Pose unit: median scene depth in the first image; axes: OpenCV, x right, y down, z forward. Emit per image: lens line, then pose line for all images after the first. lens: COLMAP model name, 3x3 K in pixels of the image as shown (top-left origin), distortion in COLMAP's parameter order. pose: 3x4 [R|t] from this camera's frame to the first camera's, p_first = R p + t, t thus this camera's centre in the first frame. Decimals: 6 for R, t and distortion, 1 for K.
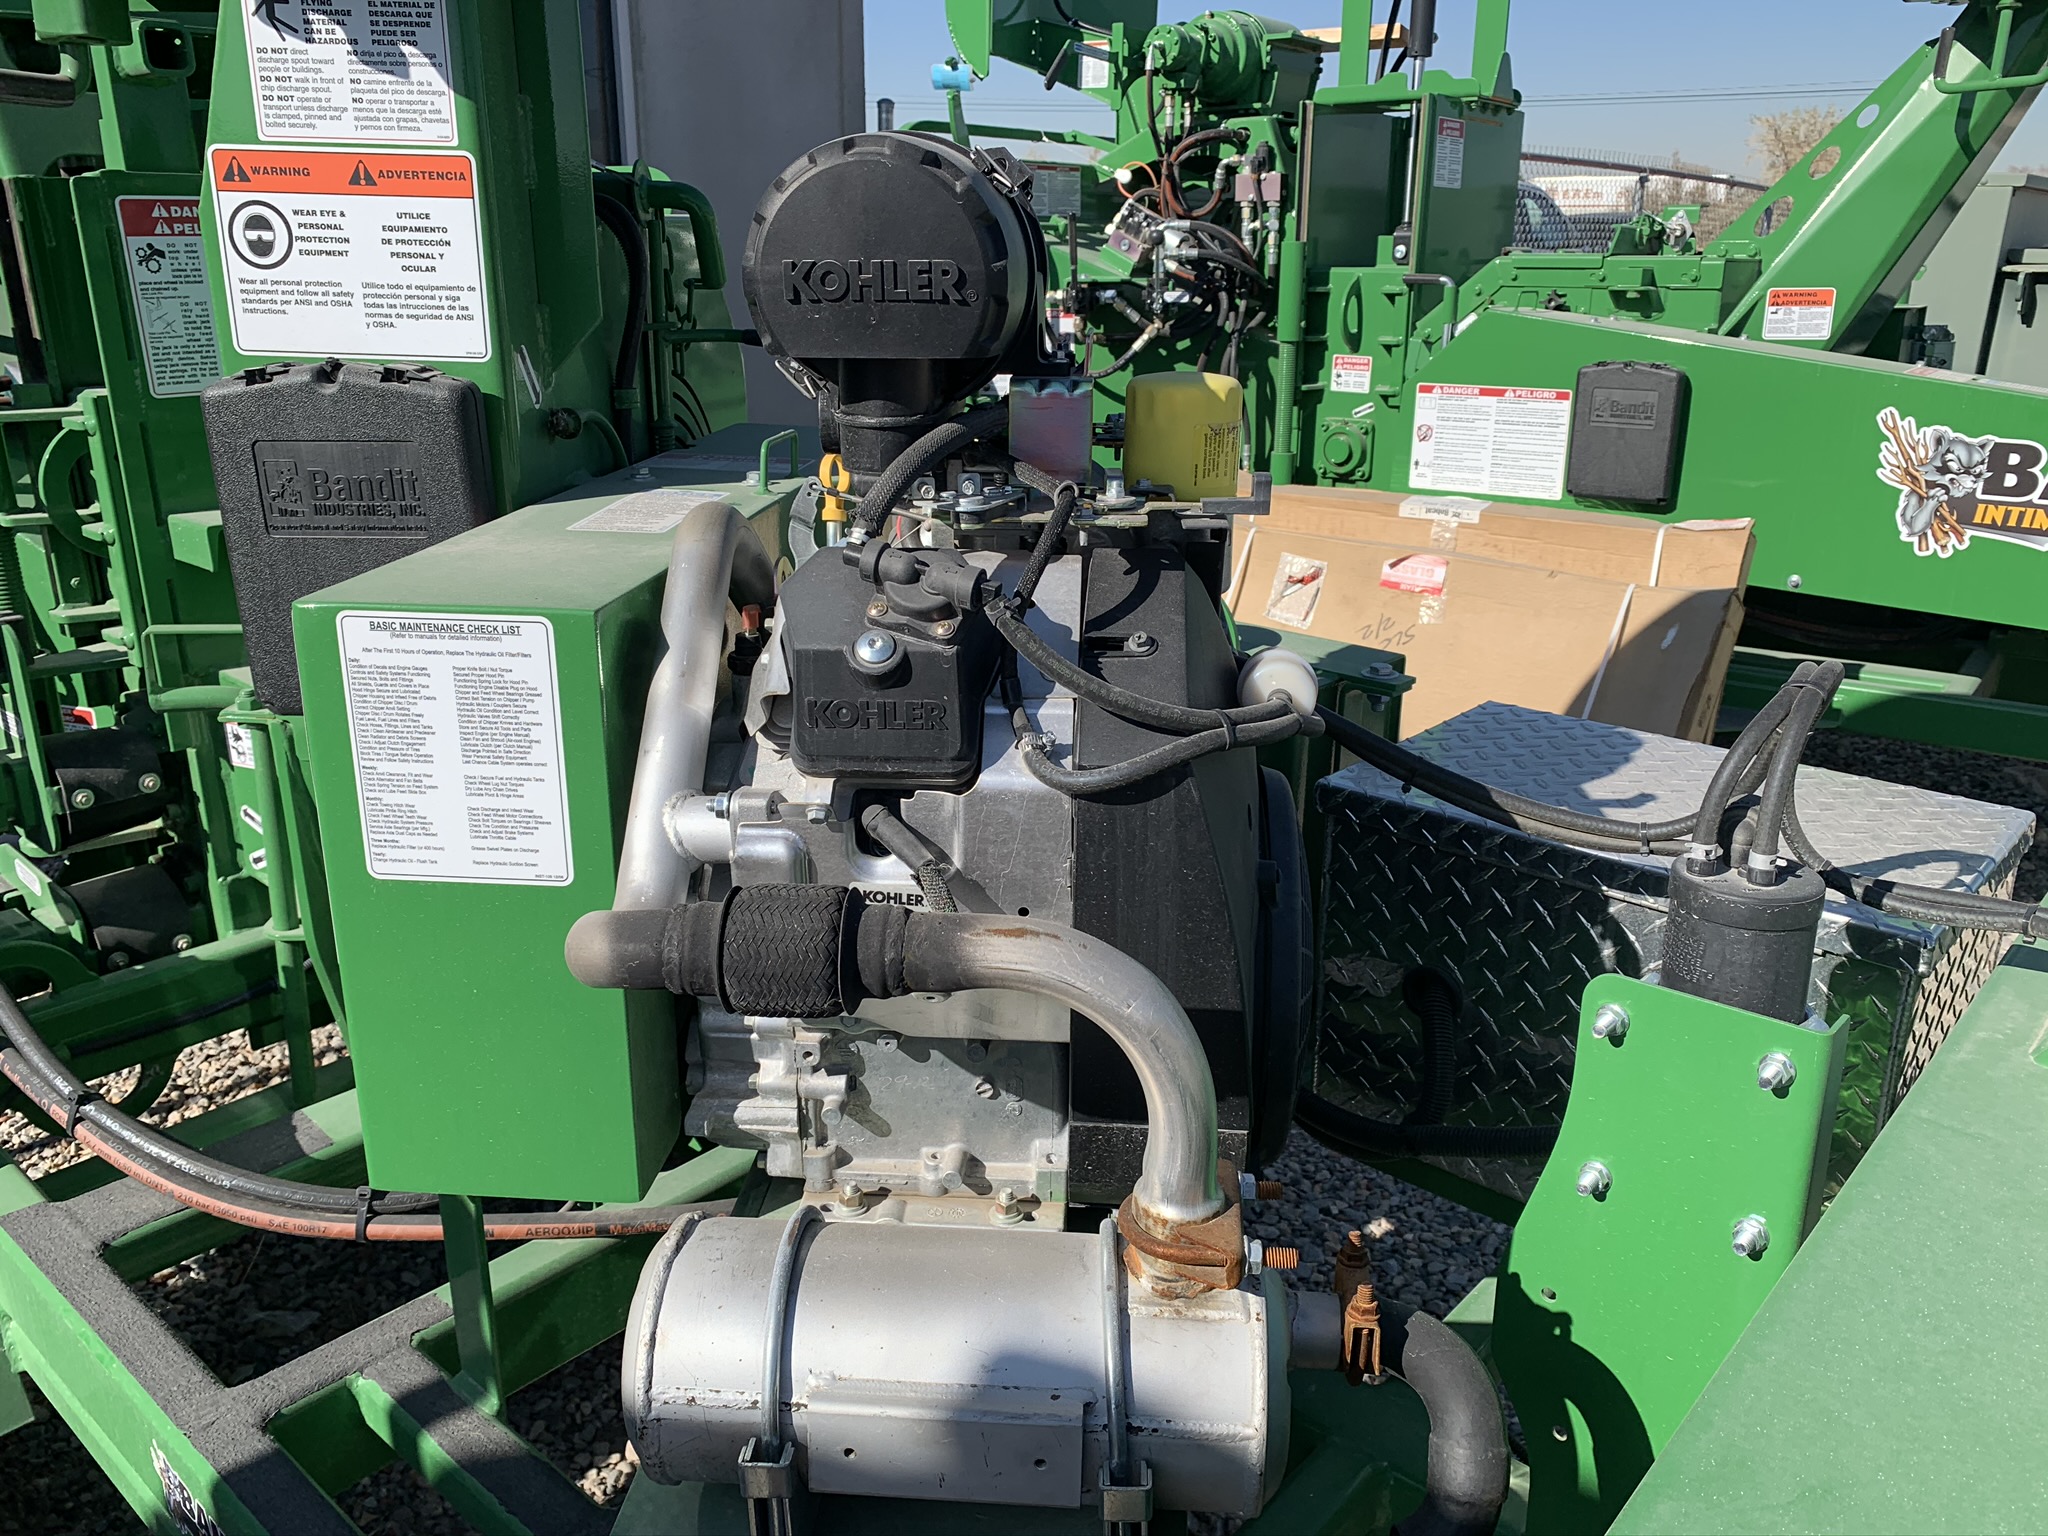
lens RADIAL K [[1556.2, 0, 1024.2], [0, 1556.2, 770.2], [0, 0, 1]] dist [0.009567, -0.000750]
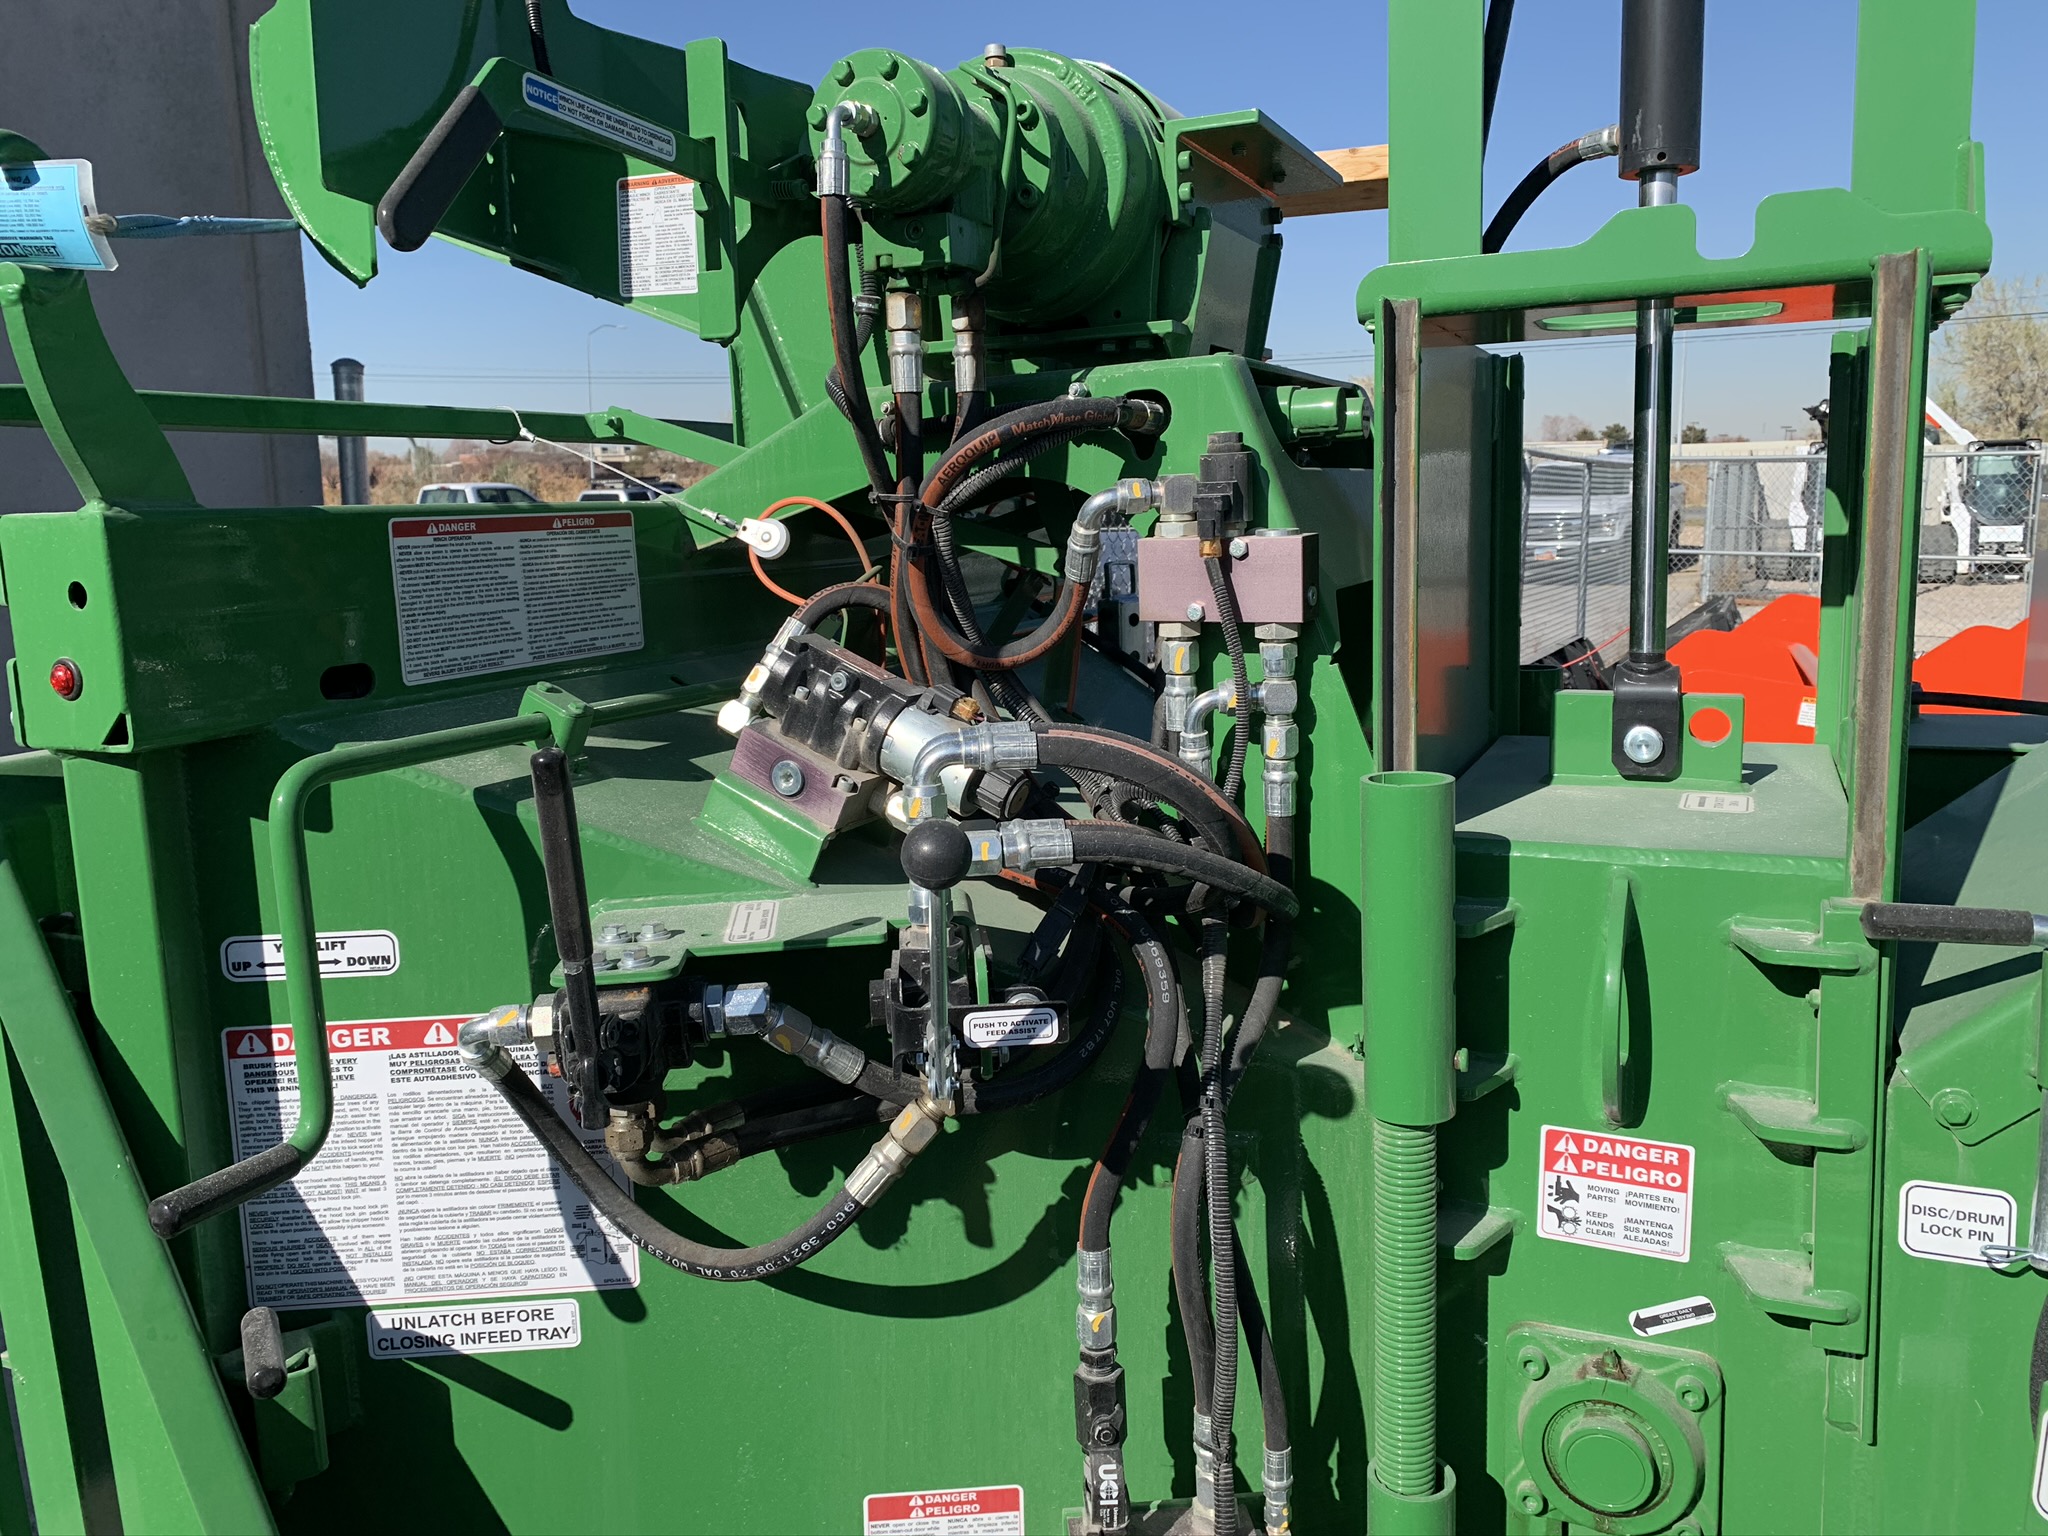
lens RADIAL K [[1556.2, 0, 1030.4], [0, 1556.2, 752.5], [0, 0, 1]] dist [0.009567, -0.000750]
pose [[0.974121, -0.066301, 0.216083, 0.048482], [0.101221, 0.982751, -0.154772, -0.305379], [-0.202094, 0.172639, 0.964030, 0.740908]]
